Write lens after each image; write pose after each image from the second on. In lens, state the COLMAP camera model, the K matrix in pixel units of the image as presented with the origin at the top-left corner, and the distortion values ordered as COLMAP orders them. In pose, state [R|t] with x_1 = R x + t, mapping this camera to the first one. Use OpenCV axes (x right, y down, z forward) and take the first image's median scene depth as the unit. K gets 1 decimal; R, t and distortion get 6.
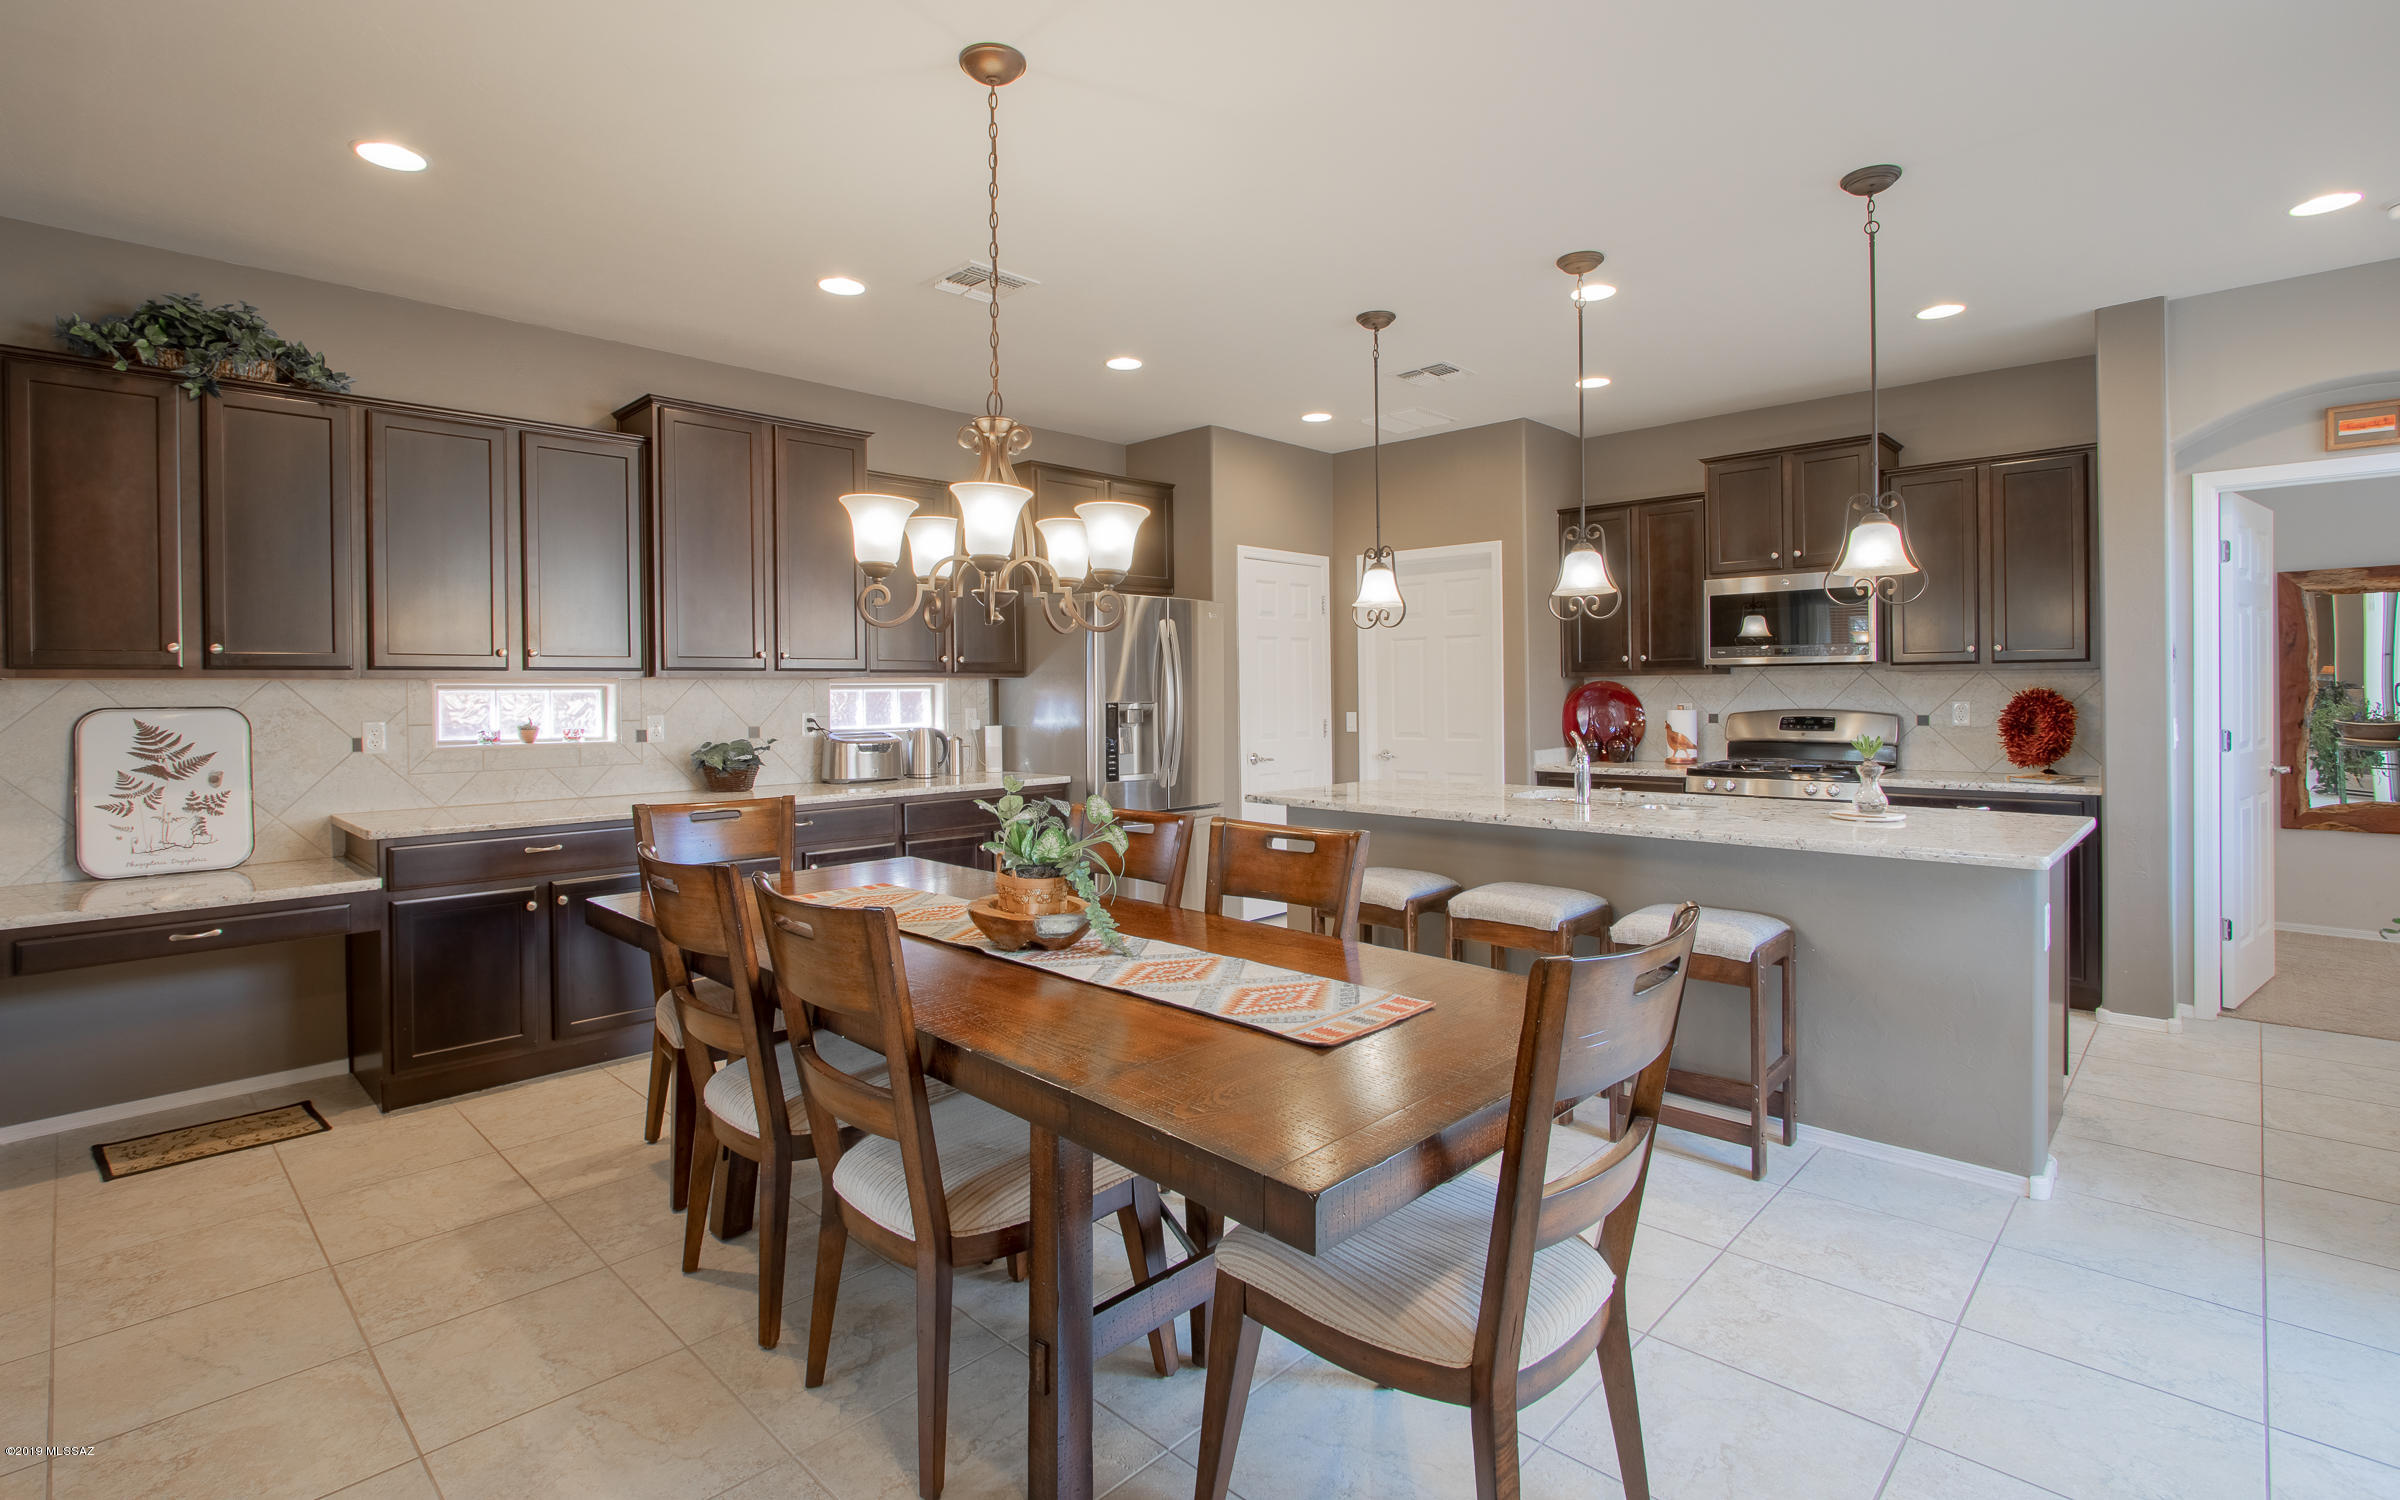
lens RADIAL K [[1120.6, 0, 1178.5], [0, 1120.6, 700.1], [0, 0, 1]] dist [0.006652, -0.001282]
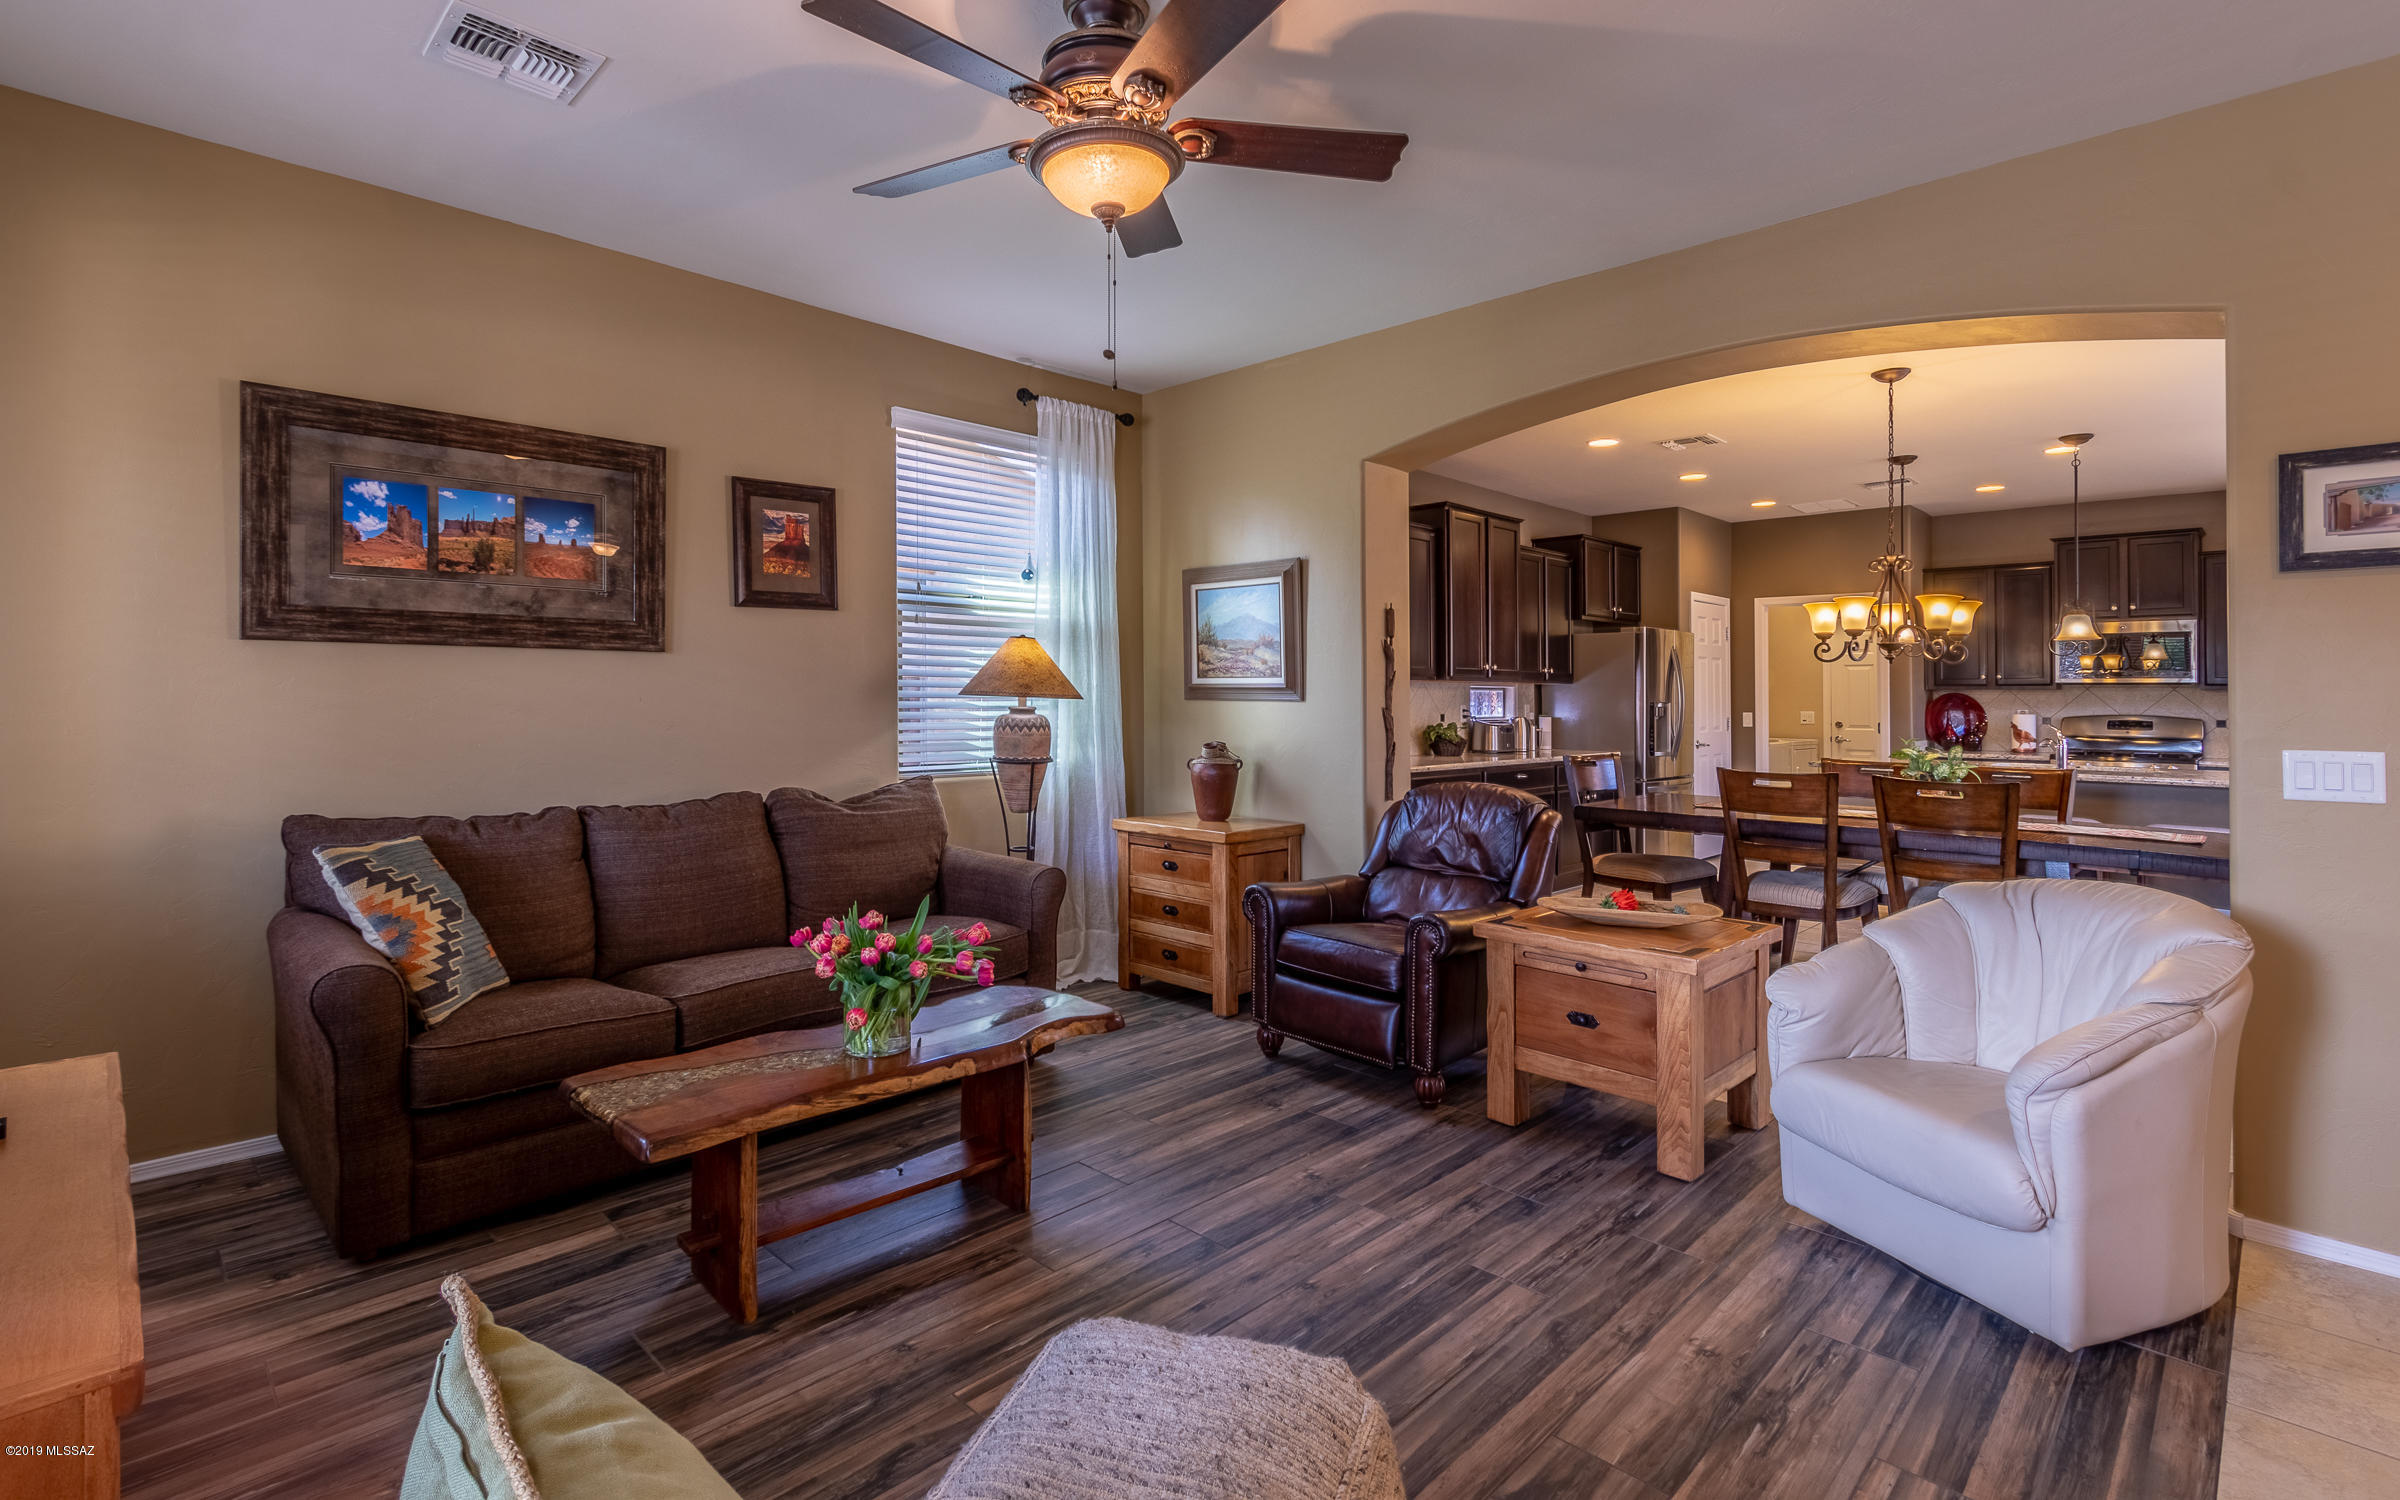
lens RADIAL K [[1120.6, 0, 1165.7], [0, 1120.6, 696.3], [0, 0, 1]] dist [0.006652, -0.001282]
pose [[0.999665, 0.016052, -0.020282, -0.671087], [-0.016152, 0.999858, -0.004785, 0.011629], [0.020202, 0.005111, 0.999783, -0.482465]]
